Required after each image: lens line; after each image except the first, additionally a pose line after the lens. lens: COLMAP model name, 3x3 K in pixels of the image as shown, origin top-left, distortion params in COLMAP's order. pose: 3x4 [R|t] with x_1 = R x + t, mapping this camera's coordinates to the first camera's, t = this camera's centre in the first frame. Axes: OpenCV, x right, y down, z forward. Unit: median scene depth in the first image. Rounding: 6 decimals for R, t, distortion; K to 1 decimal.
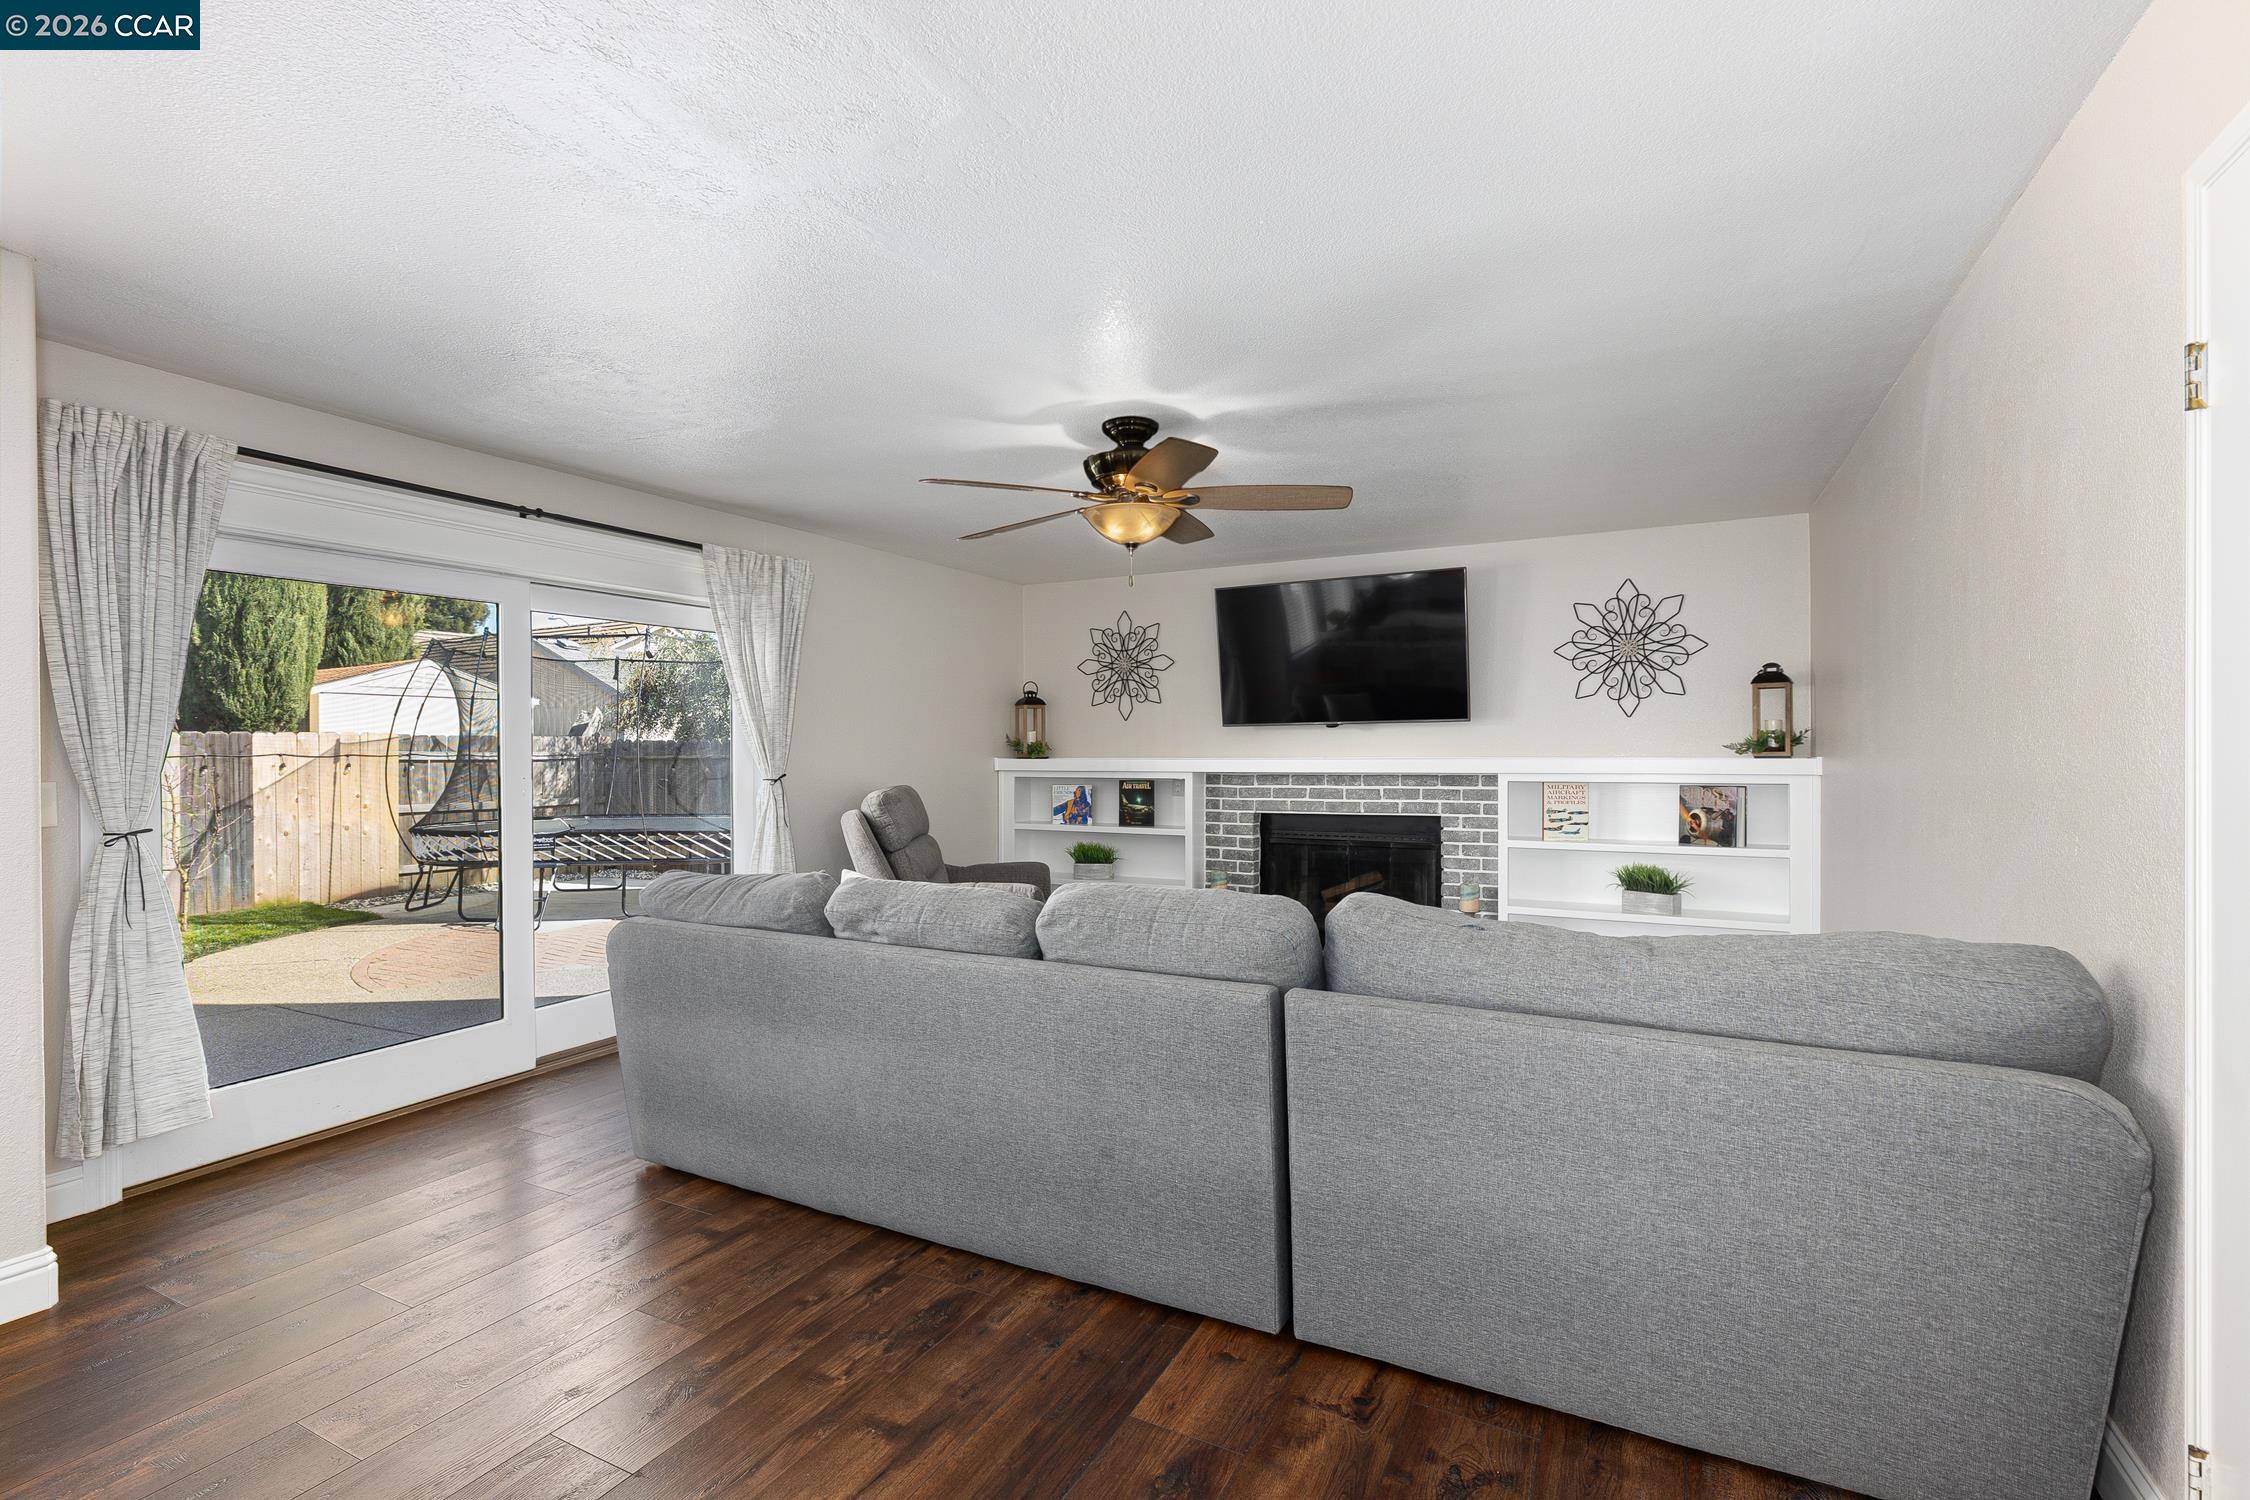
lens RADIAL K [[1006.0, 0, 1124.1], [0, 1006.0, 738.6], [0, 0, 1]] dist [0.000335, 0.000135]
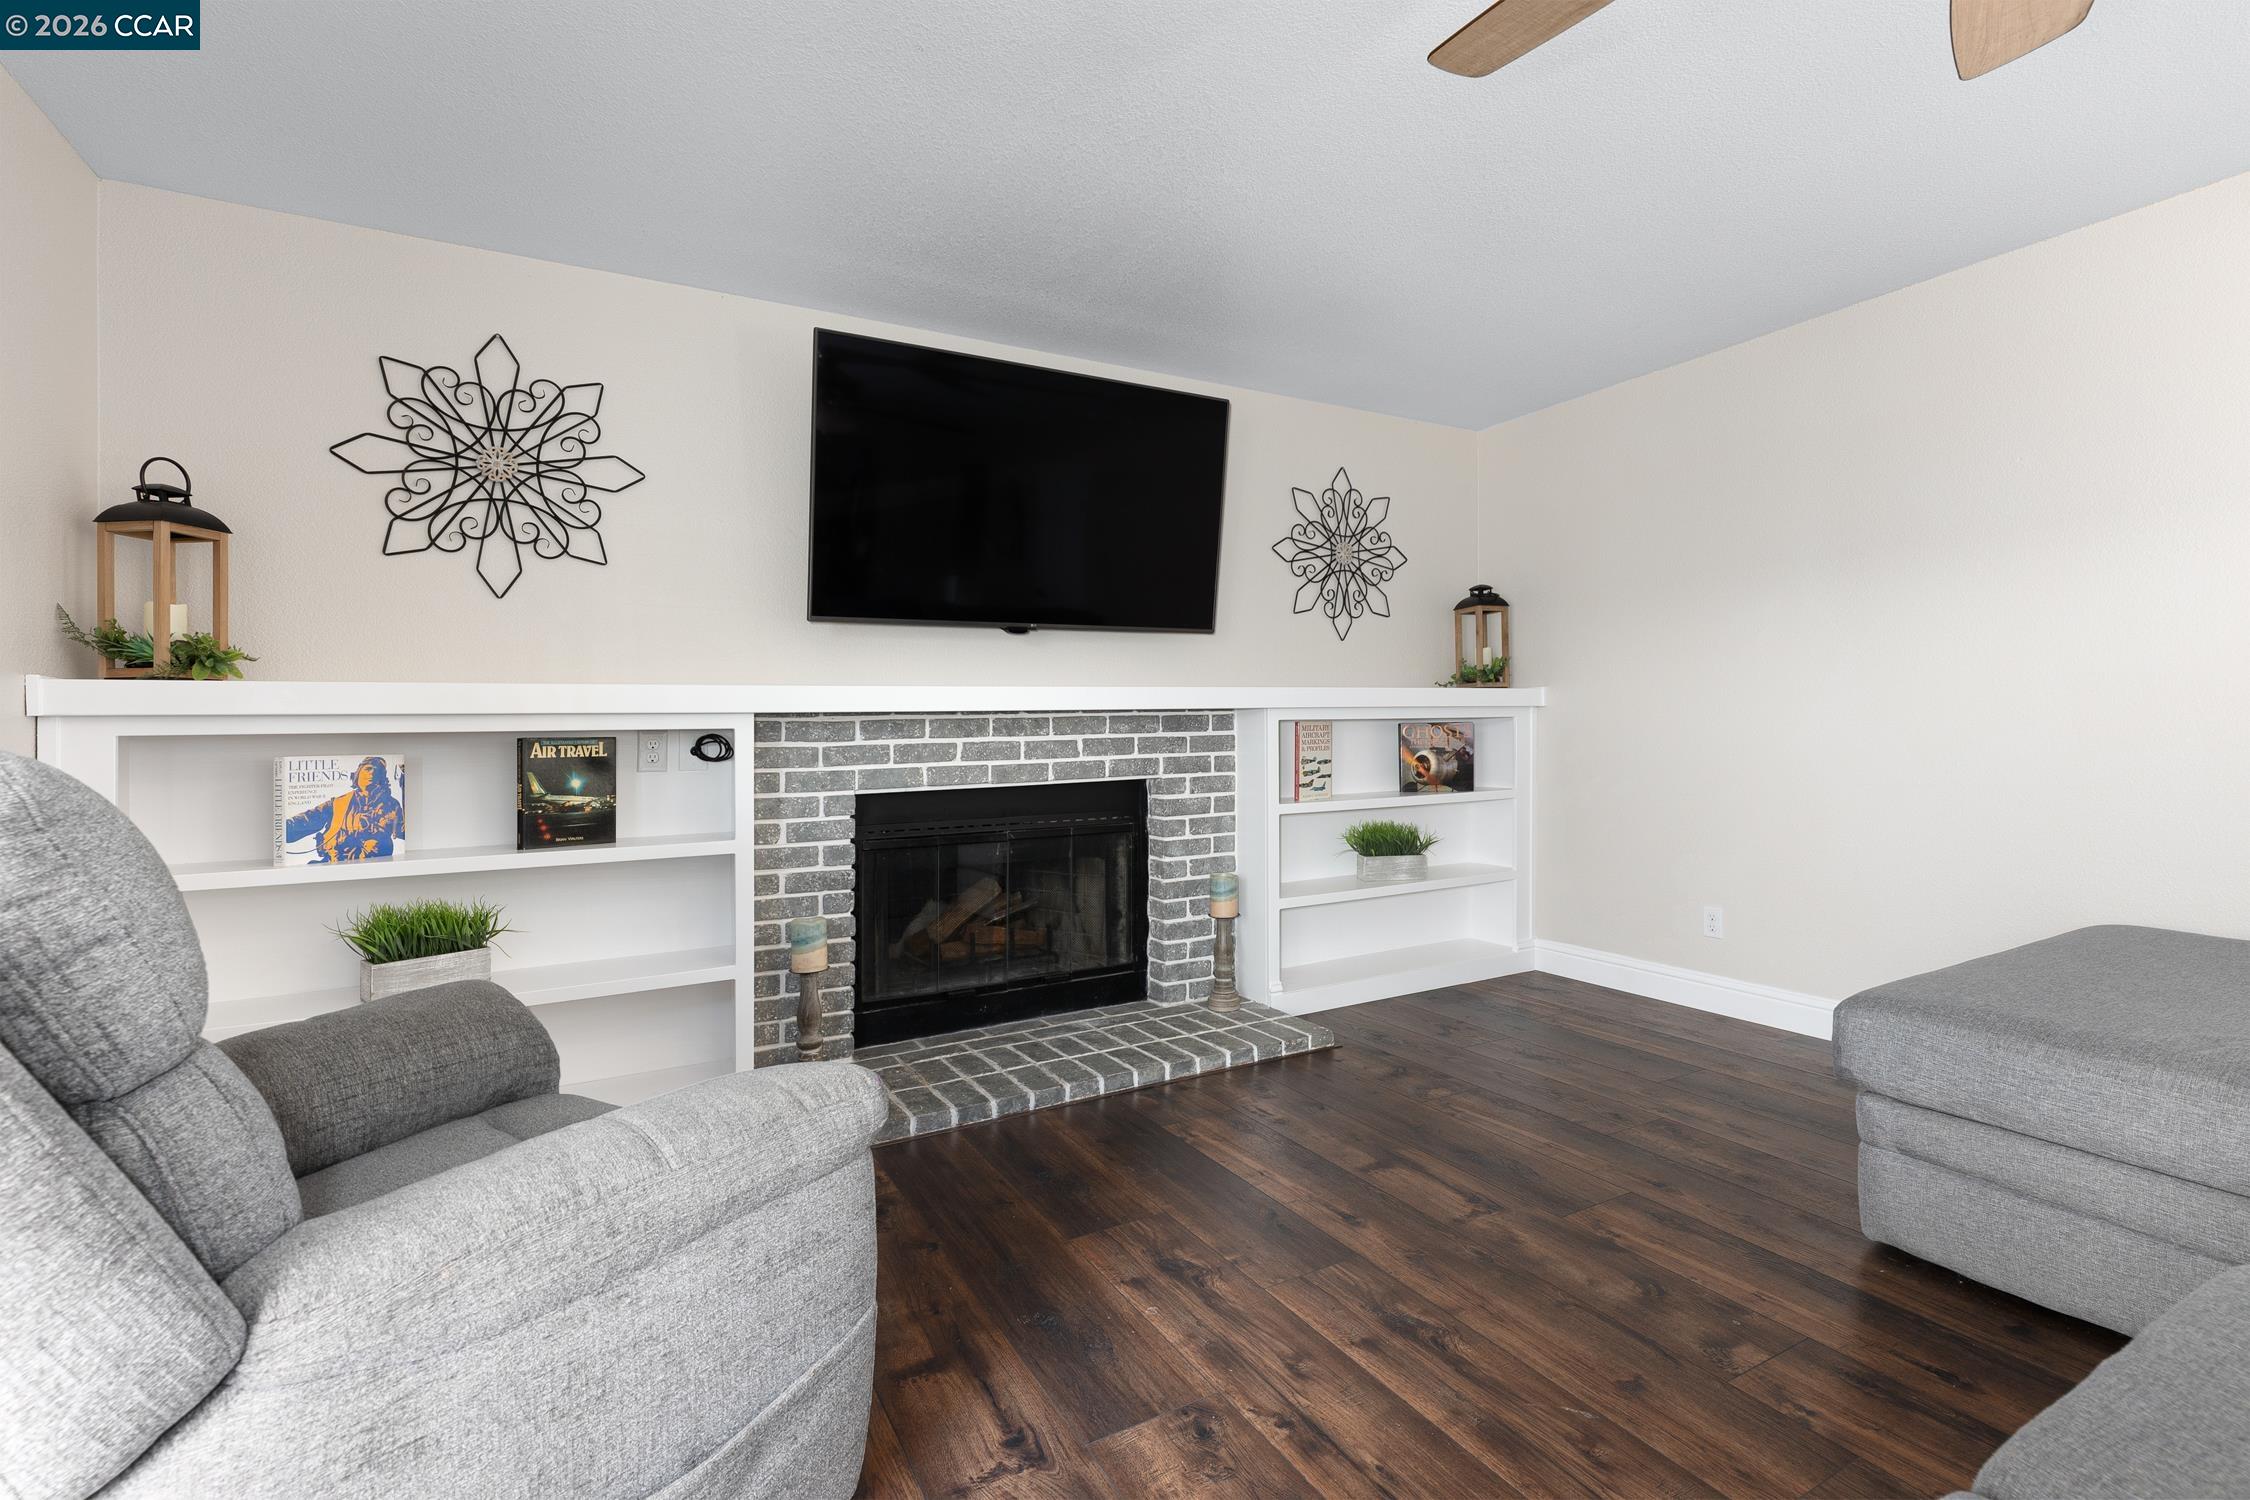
lens RADIAL K [[1006.0, 0, 1124.1], [0, 1006.0, 738.6], [0, 0, 1]] dist [0.000335, 0.000135]
pose [[0.547385, -0.008223, 0.836841, -0.233844], [0.007509, 0.999960, 0.004914, 0.045476], [-0.836847, 0.003594, 0.547425, 0.627767]]
